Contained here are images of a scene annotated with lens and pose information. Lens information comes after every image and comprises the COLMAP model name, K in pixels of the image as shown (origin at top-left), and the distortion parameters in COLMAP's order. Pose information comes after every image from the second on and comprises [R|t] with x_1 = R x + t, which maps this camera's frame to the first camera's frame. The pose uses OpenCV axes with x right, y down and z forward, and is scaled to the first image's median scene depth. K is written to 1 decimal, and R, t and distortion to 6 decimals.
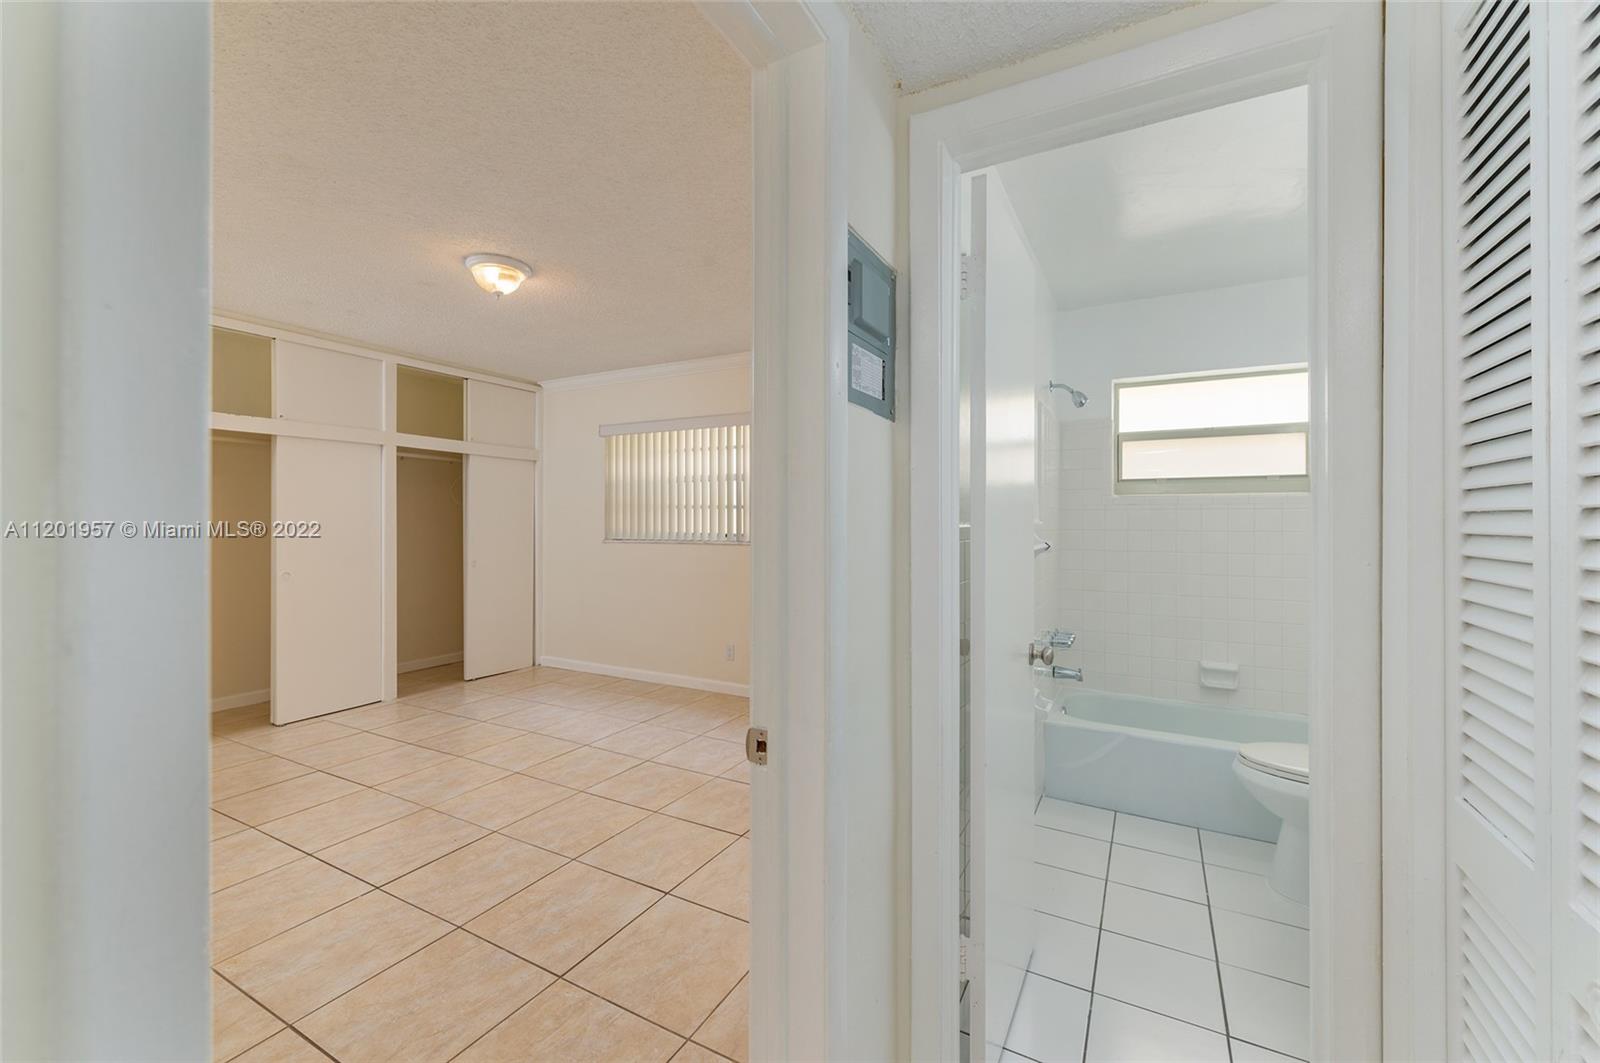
lens RADIAL K [[644.7, 0, 803.8], [0, 644.7, 523.6], [0, 0, 1]] dist [0.001551, -0.000031]
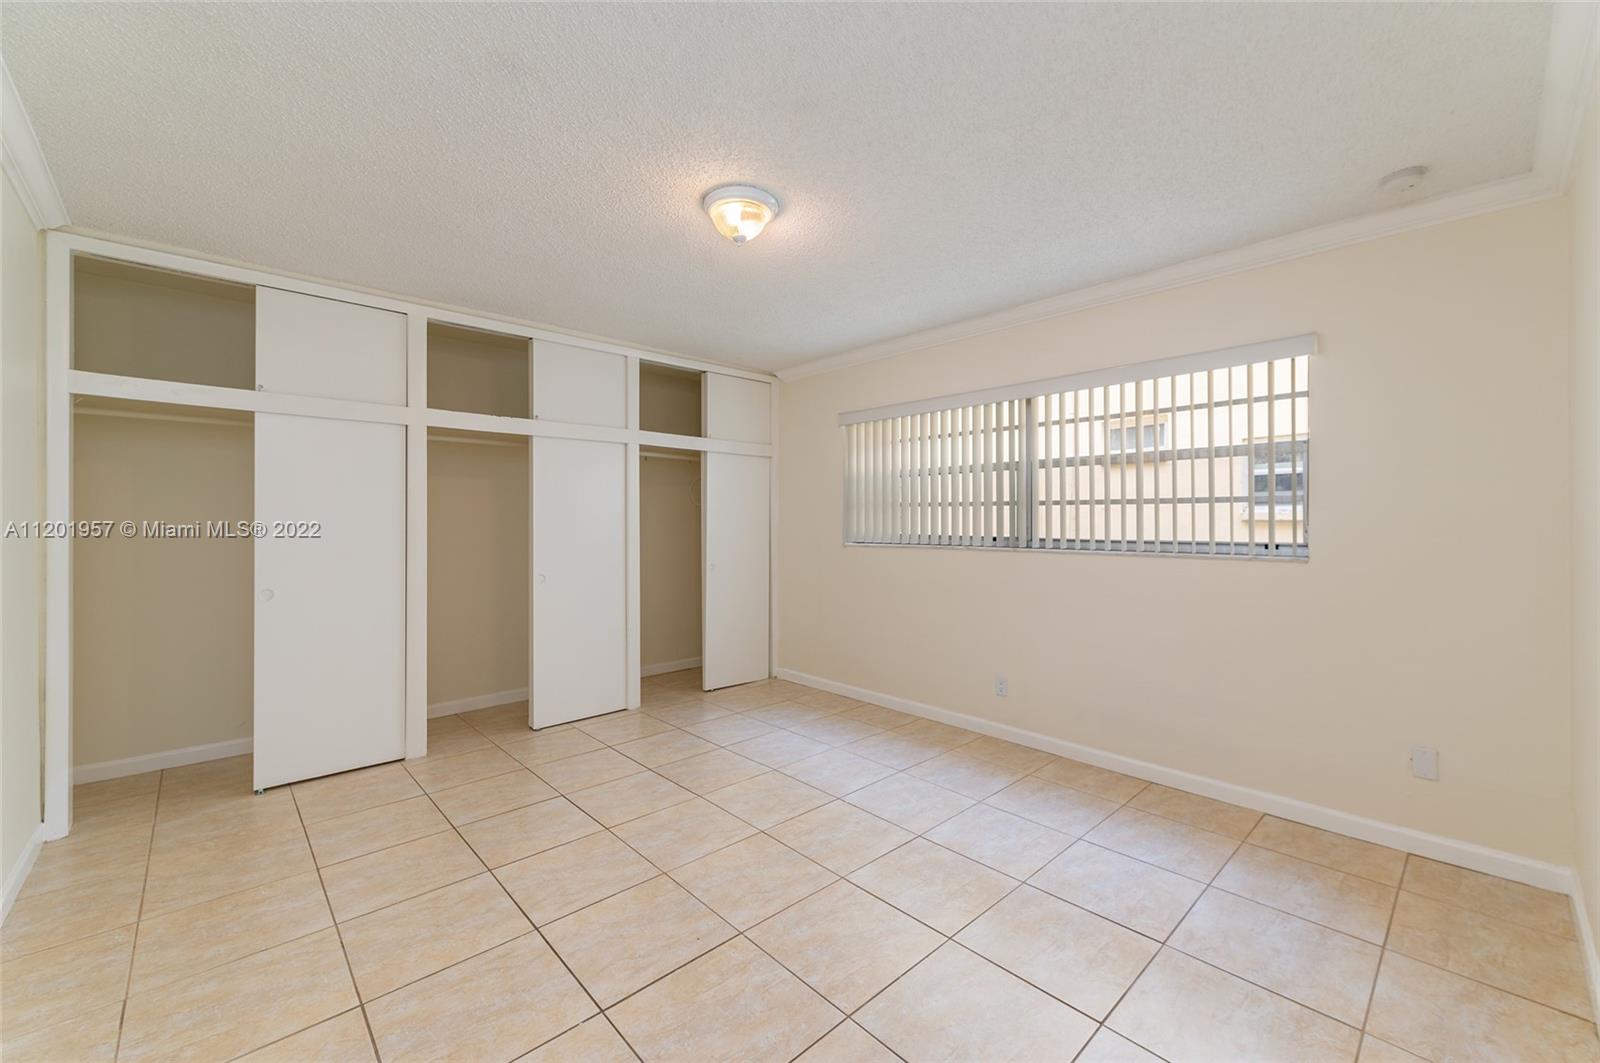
lens RADIAL K [[636.1, 0, 800.0], [0, 636.1, 531.5], [0, 0, 1]] dist [0.002394, 0.000225]
pose [[0.945557, 0.003066, -0.325443, -0.121275], [0.000660, 0.999935, 0.011339, -0.000935], [0.325456, -0.010936, 0.945494, 0.226892]]
